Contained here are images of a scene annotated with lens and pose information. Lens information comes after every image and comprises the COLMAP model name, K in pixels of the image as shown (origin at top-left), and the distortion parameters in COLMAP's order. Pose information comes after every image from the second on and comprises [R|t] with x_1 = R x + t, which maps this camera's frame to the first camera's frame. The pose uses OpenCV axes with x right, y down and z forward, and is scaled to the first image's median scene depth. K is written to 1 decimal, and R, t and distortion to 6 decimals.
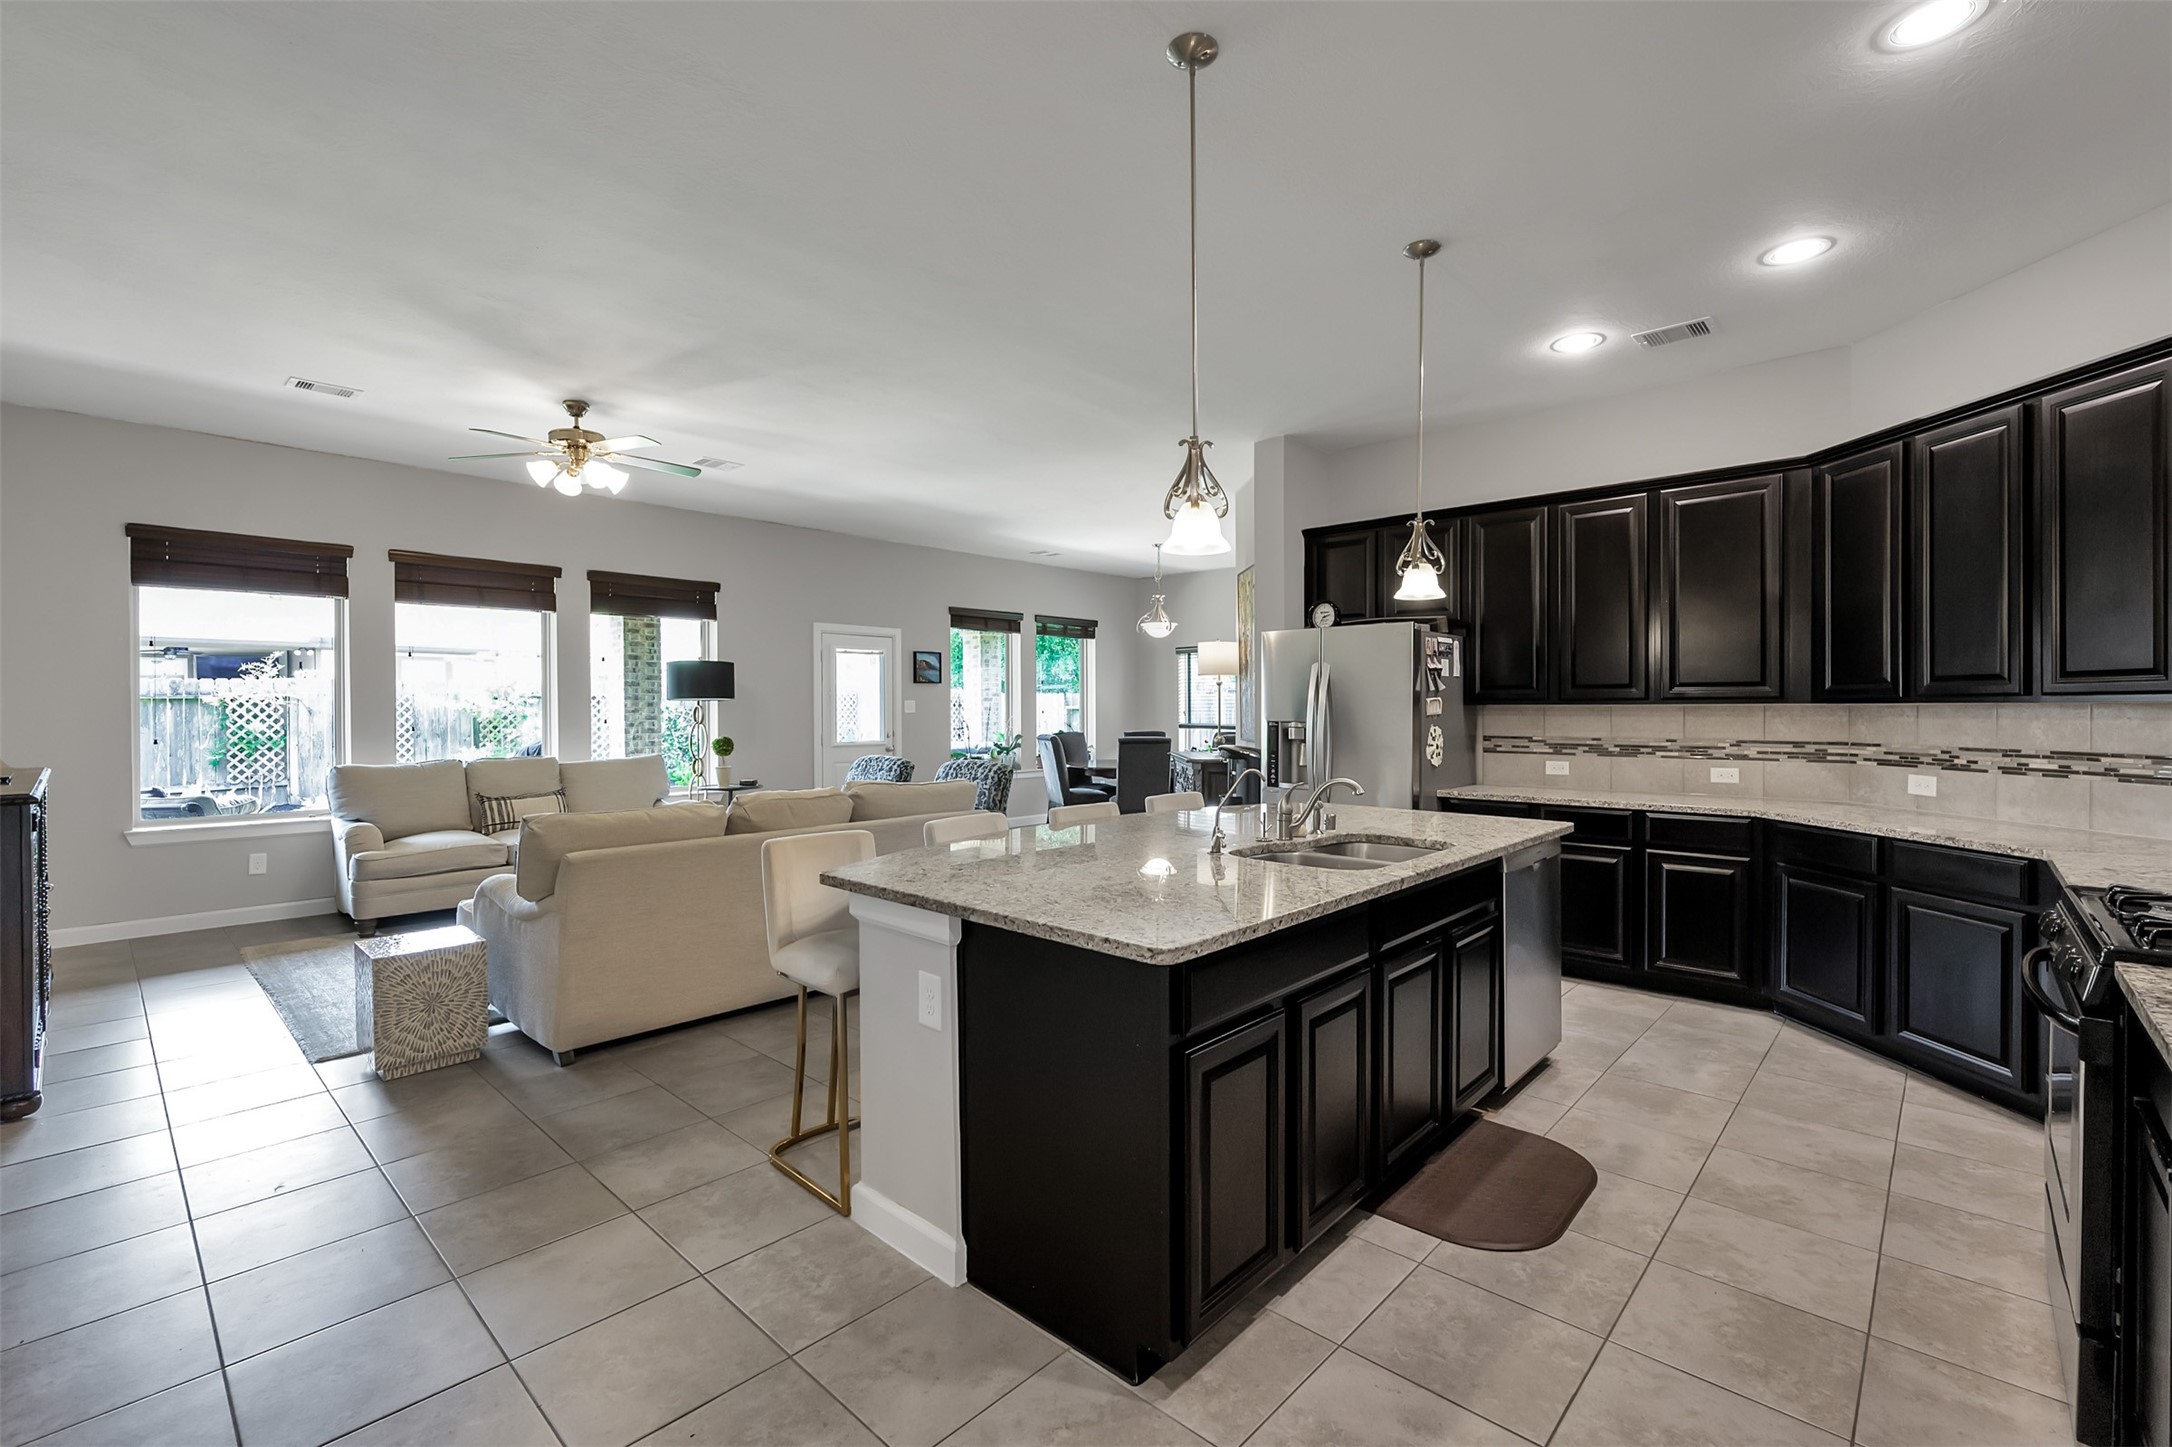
lens RADIAL K [[953.9, 0, 1086.0], [0, 953.9, 723.5], [0, 0, 1]] dist [-0.000056, -0.000175]
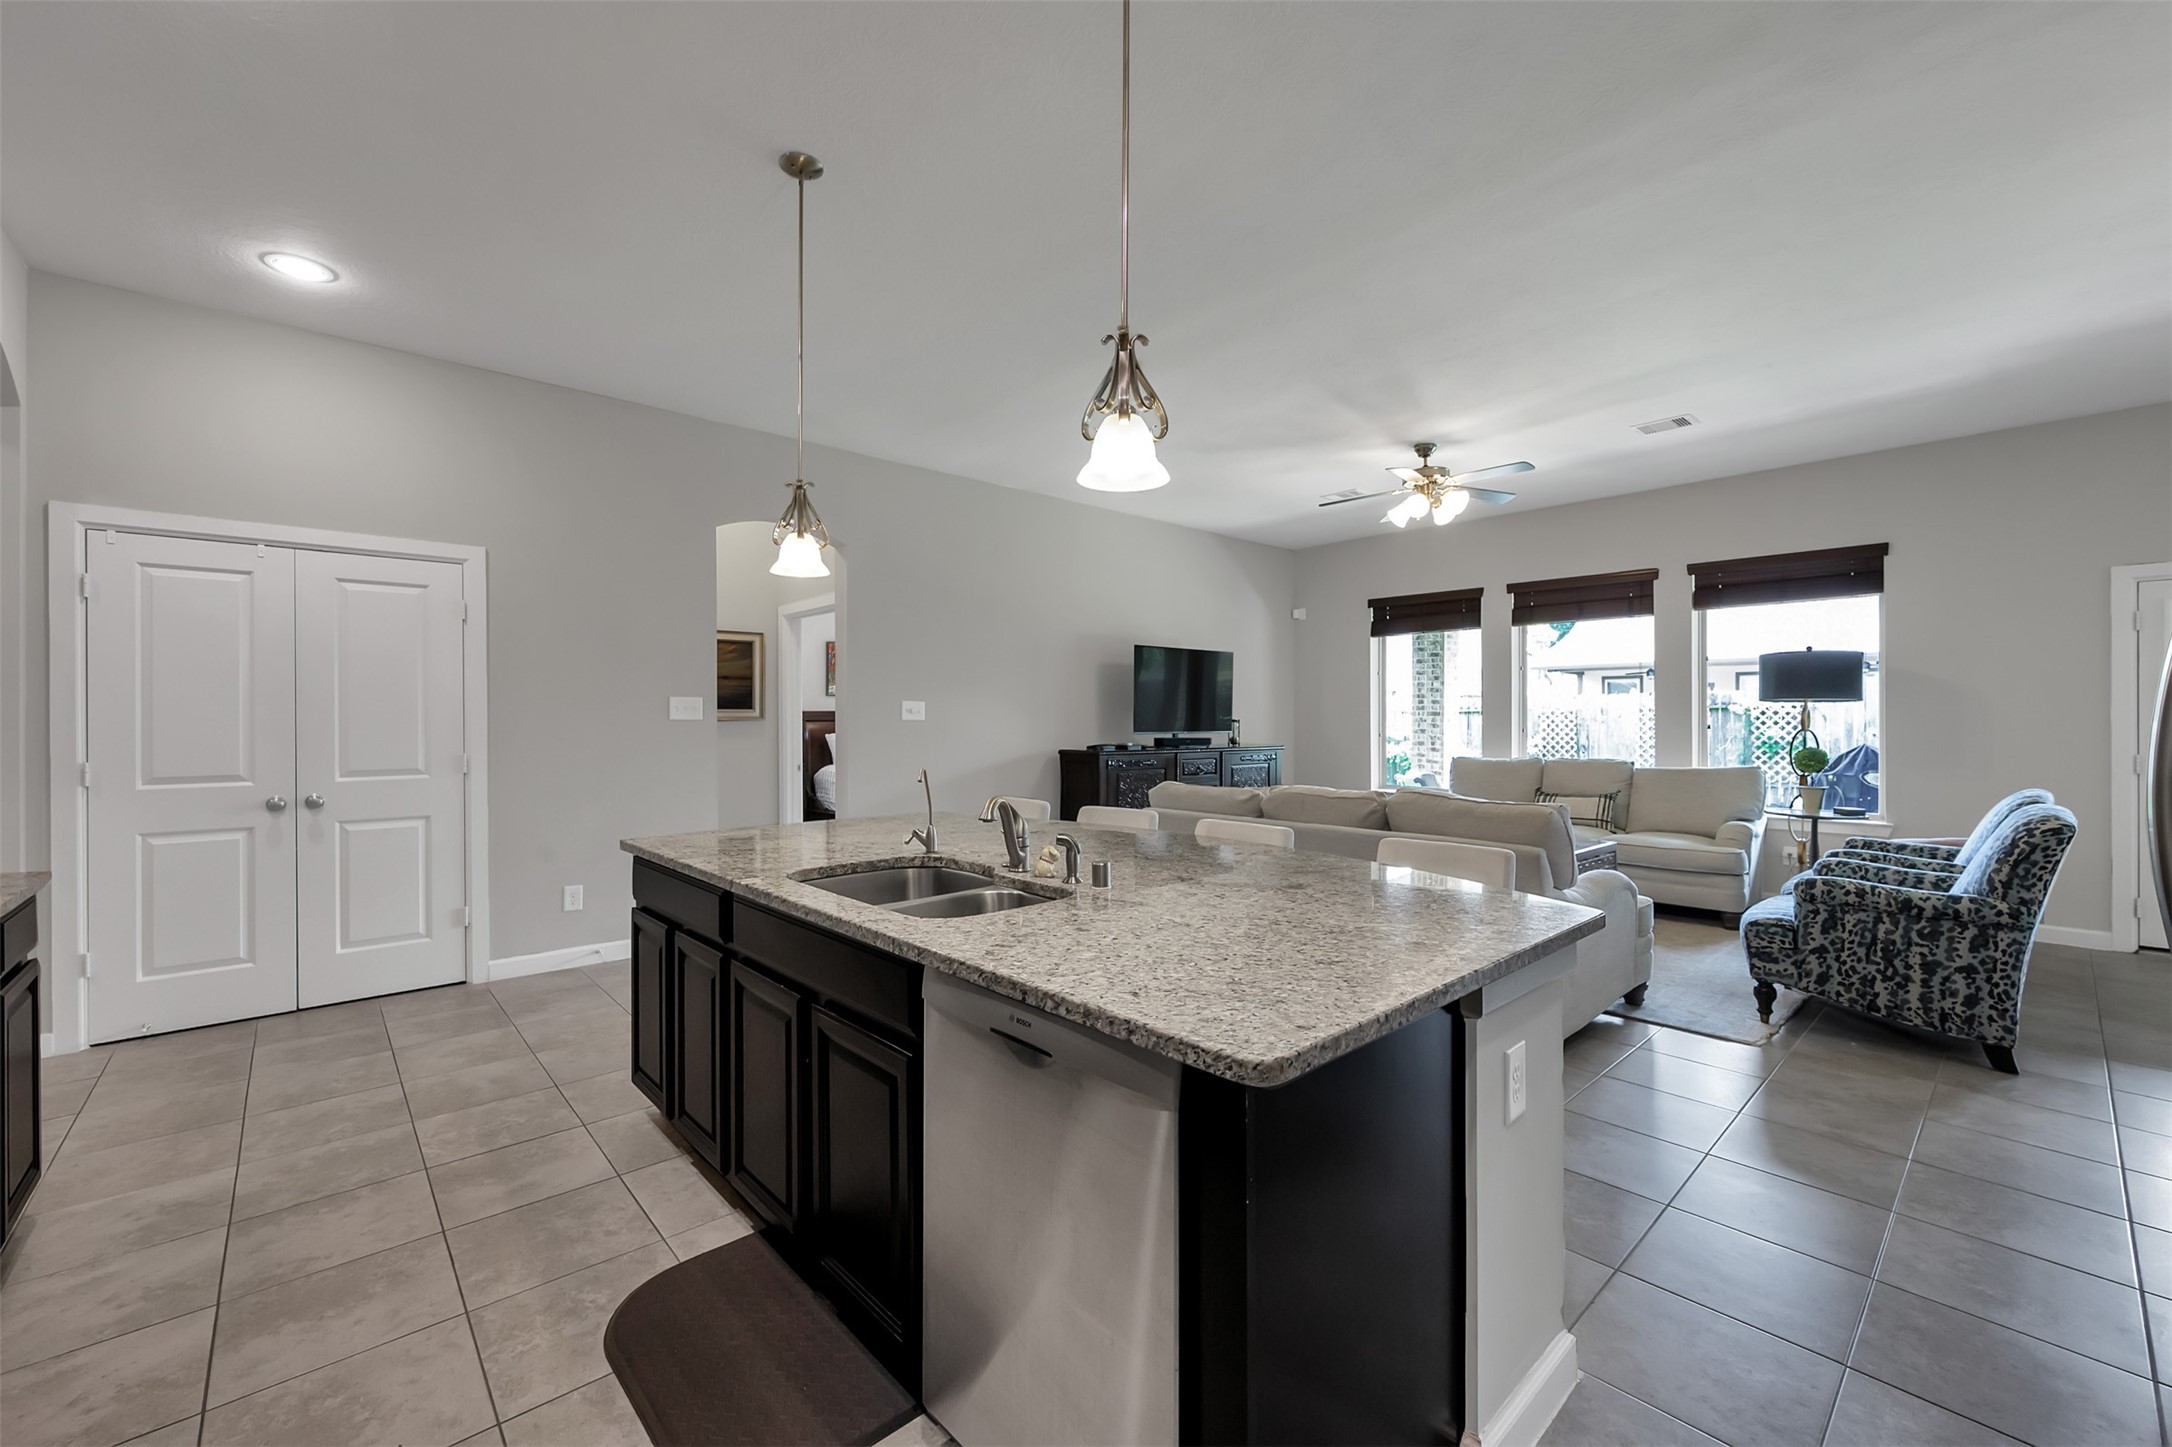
lens RADIAL K [[896.7, 0, 1086.0], [0, 896.7, 723.5], [0, 0, 1]] dist [0.000430, 0.000167]
pose [[-0.105458, 0.005278, -0.994410, 0.385027], [-0.016819, 0.999833, 0.007091, -0.001495], [0.994282, 0.017473, -0.105352, 0.471429]]
